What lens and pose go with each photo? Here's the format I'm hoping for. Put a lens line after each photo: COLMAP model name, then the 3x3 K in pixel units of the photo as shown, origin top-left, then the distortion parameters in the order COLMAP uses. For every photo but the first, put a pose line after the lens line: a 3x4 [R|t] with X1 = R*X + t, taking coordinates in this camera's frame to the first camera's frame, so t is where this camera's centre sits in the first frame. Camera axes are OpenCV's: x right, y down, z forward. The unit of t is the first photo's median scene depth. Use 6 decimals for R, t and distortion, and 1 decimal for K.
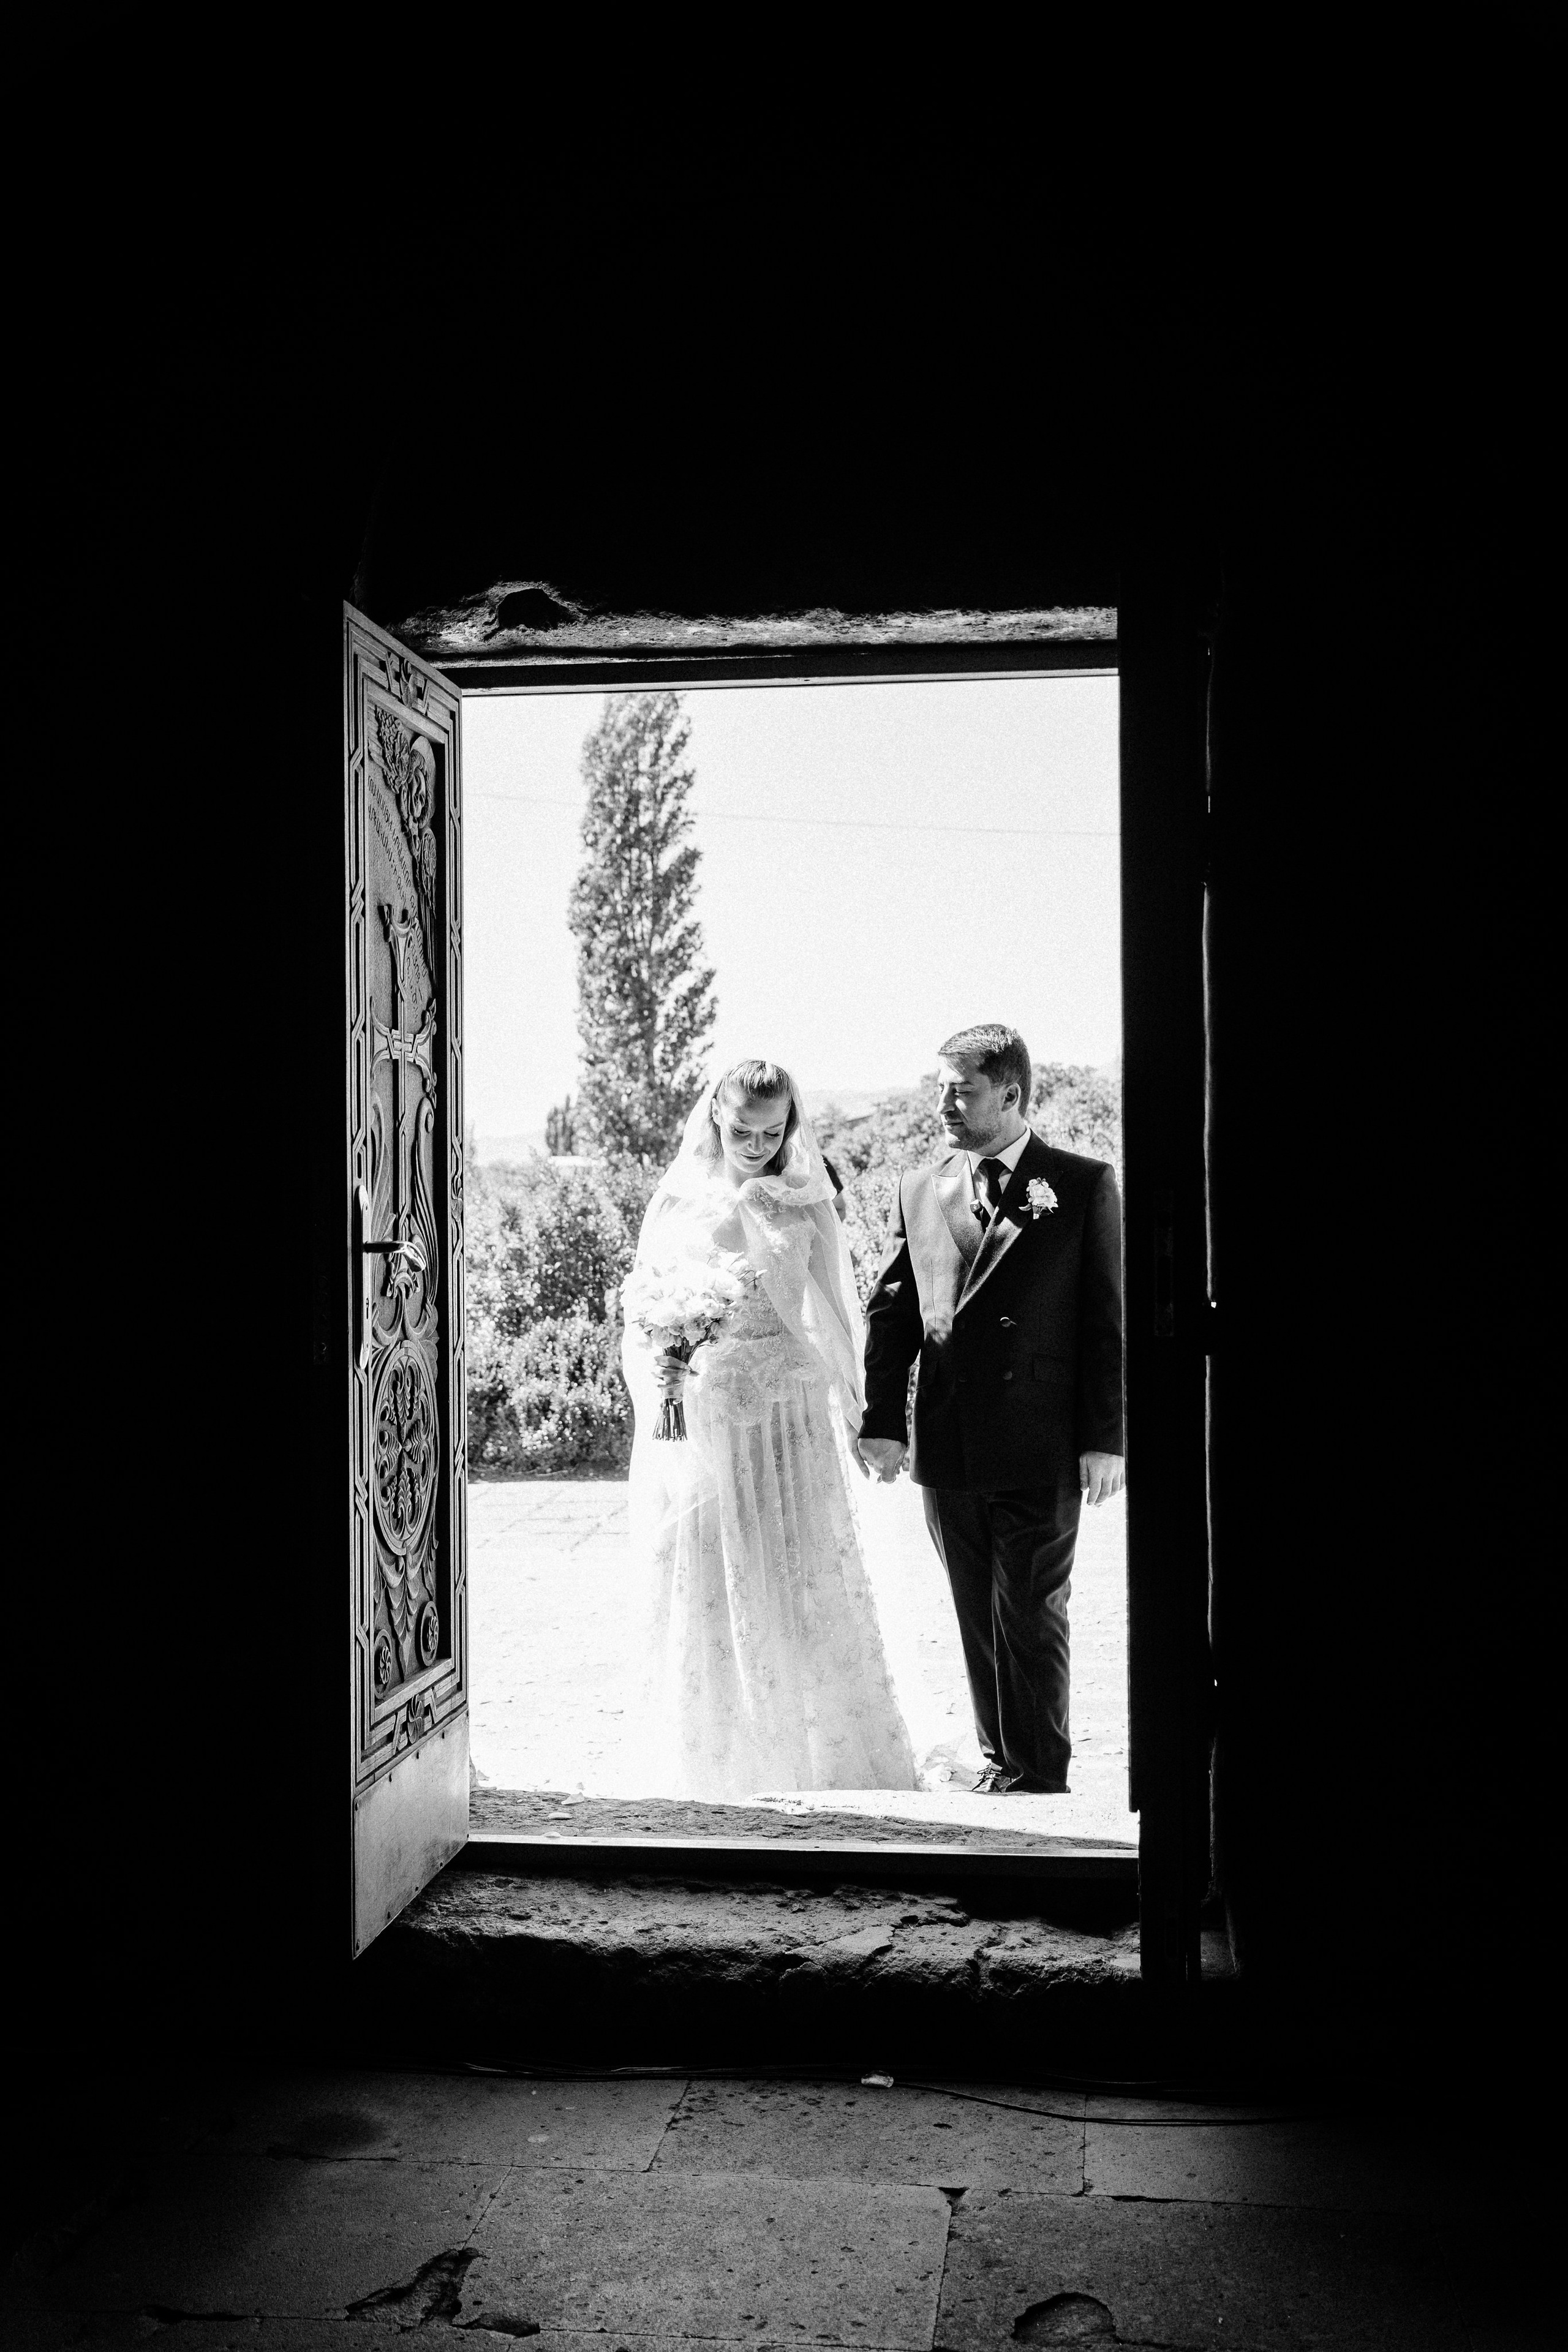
lens RADIAL K [[2469.1, 0, 784.0], [0, 2469.1, 1176.0], [0, 0, 1]] dist [0.004528, 0.013243]
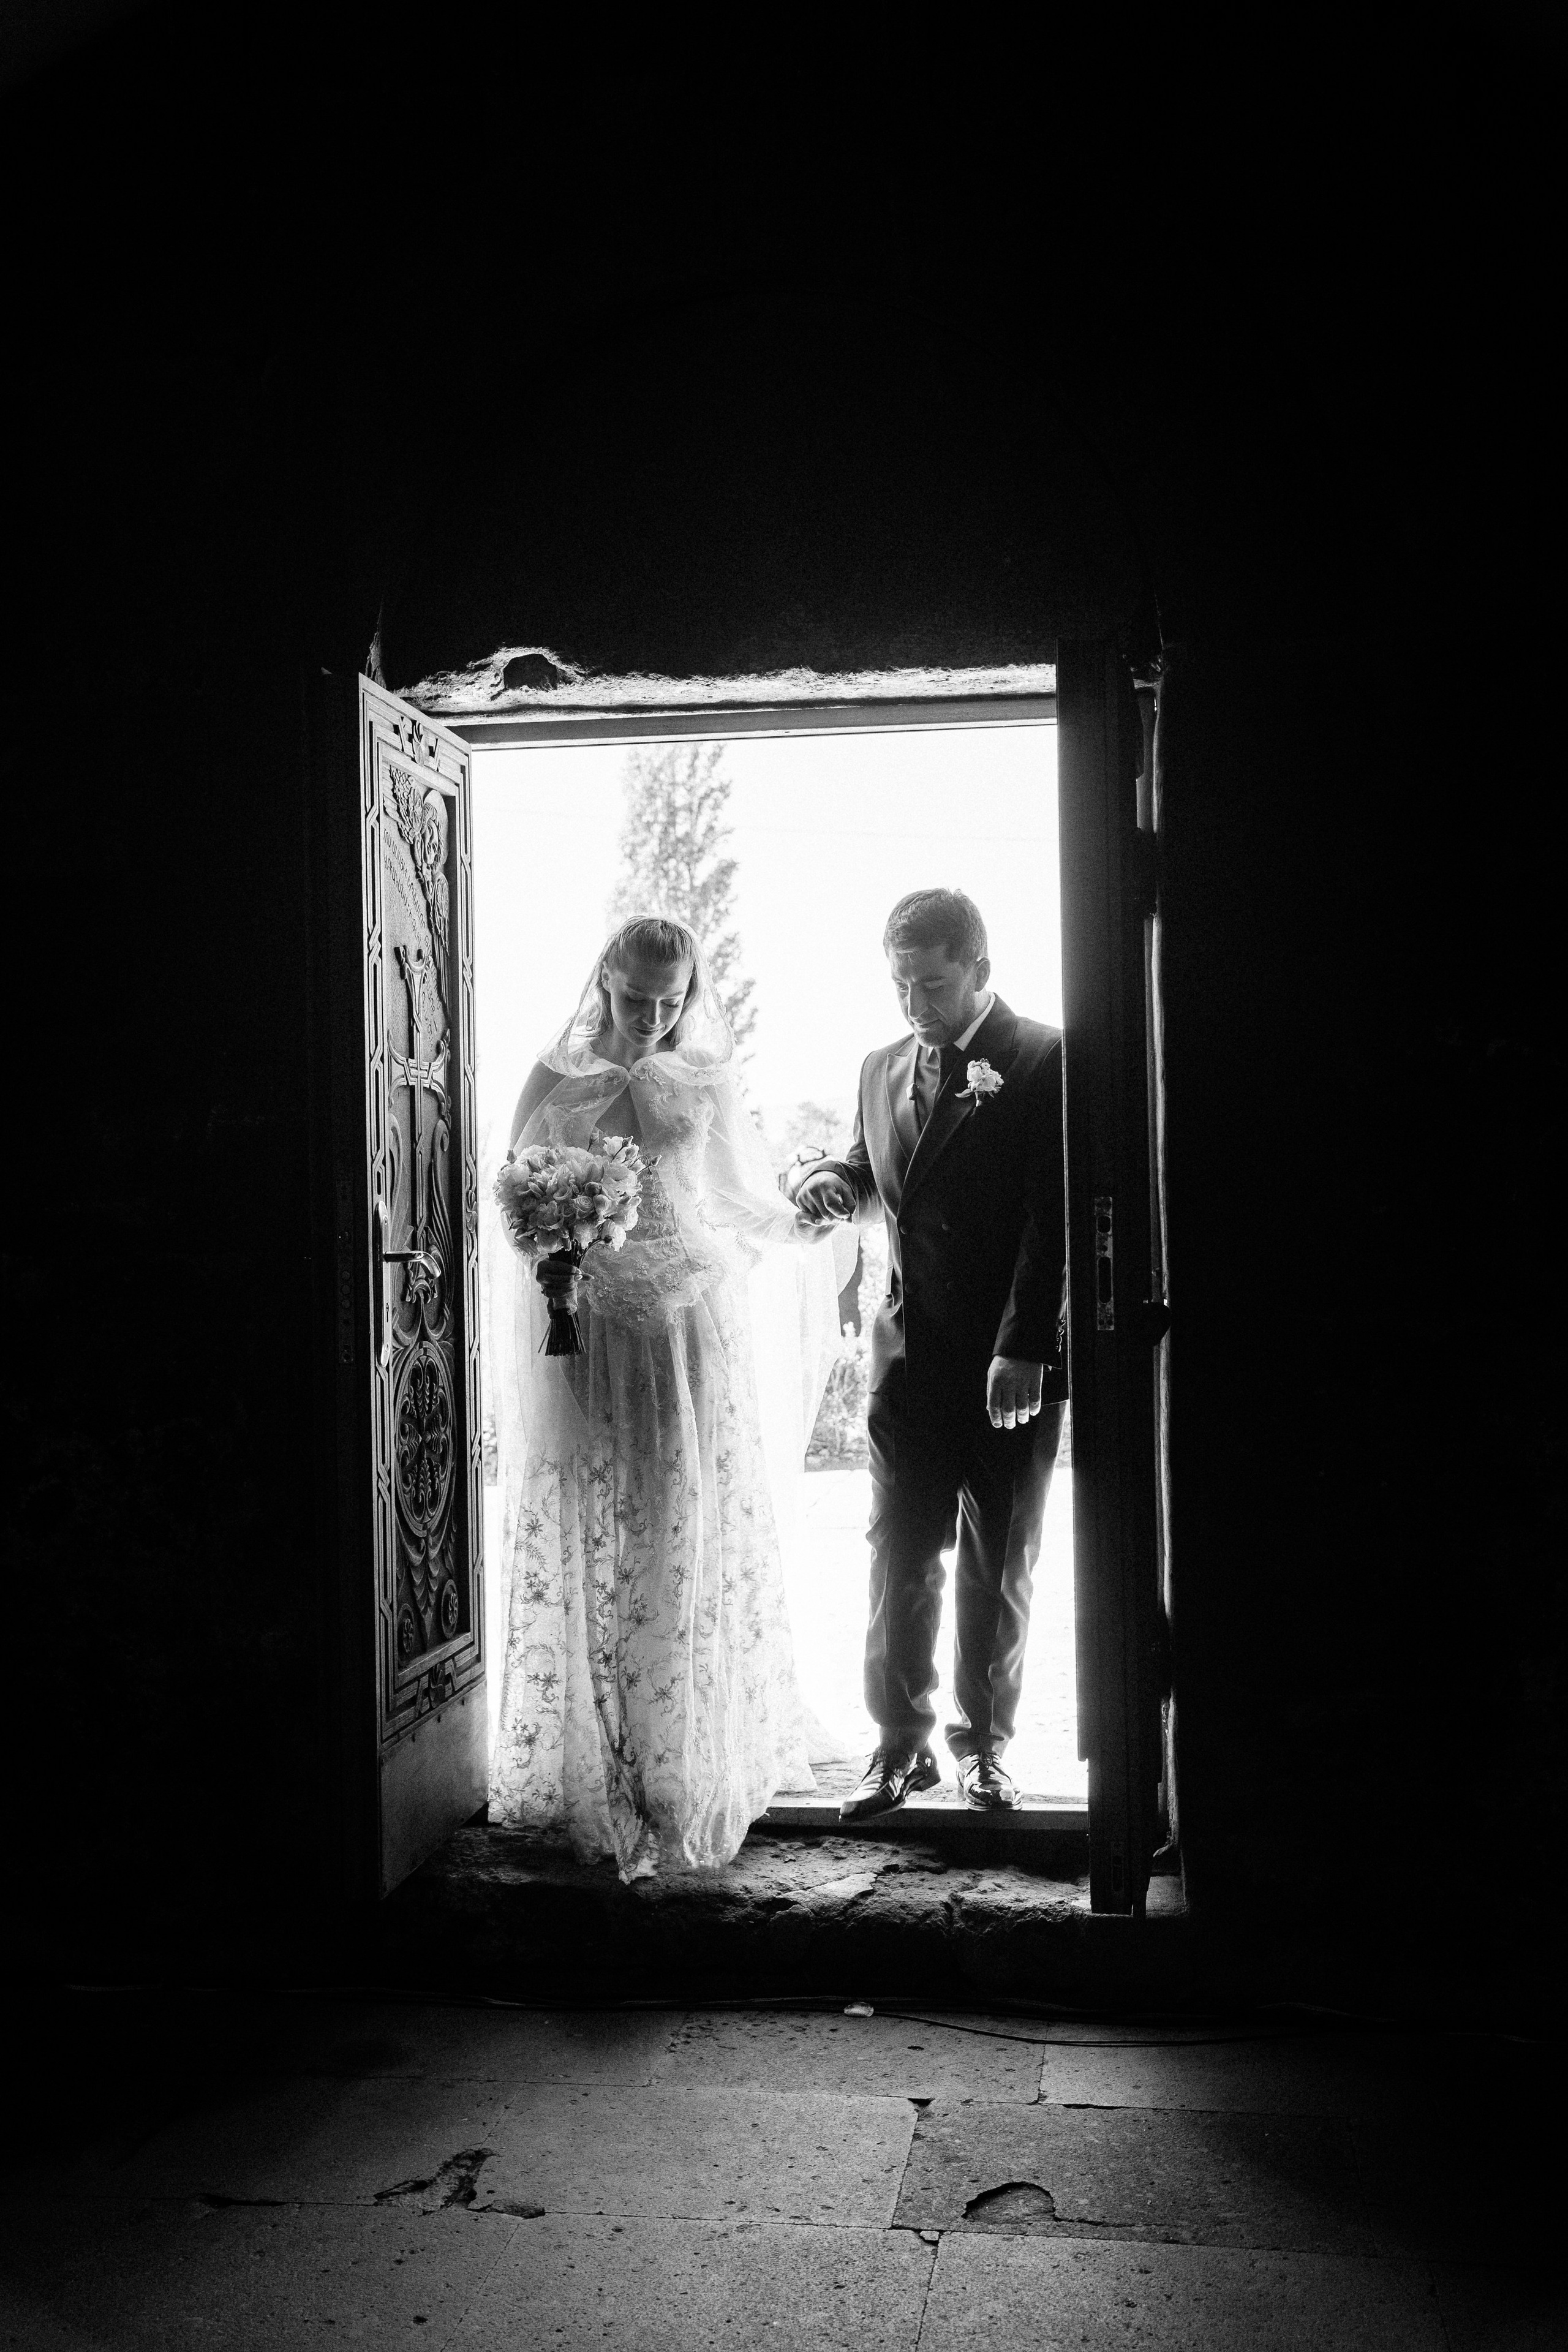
lens RADIAL K [[2506.9, 0, 784.0], [0, 2506.9, 1176.0], [0, 0, 1]] dist [-0.005555, -0.012088]
pose [[0.999705, -0.011331, -0.021481, 0.031921], [0.011273, 0.999933, -0.002799, -0.002114], [0.021511, 0.002556, 0.999765, -0.112846]]
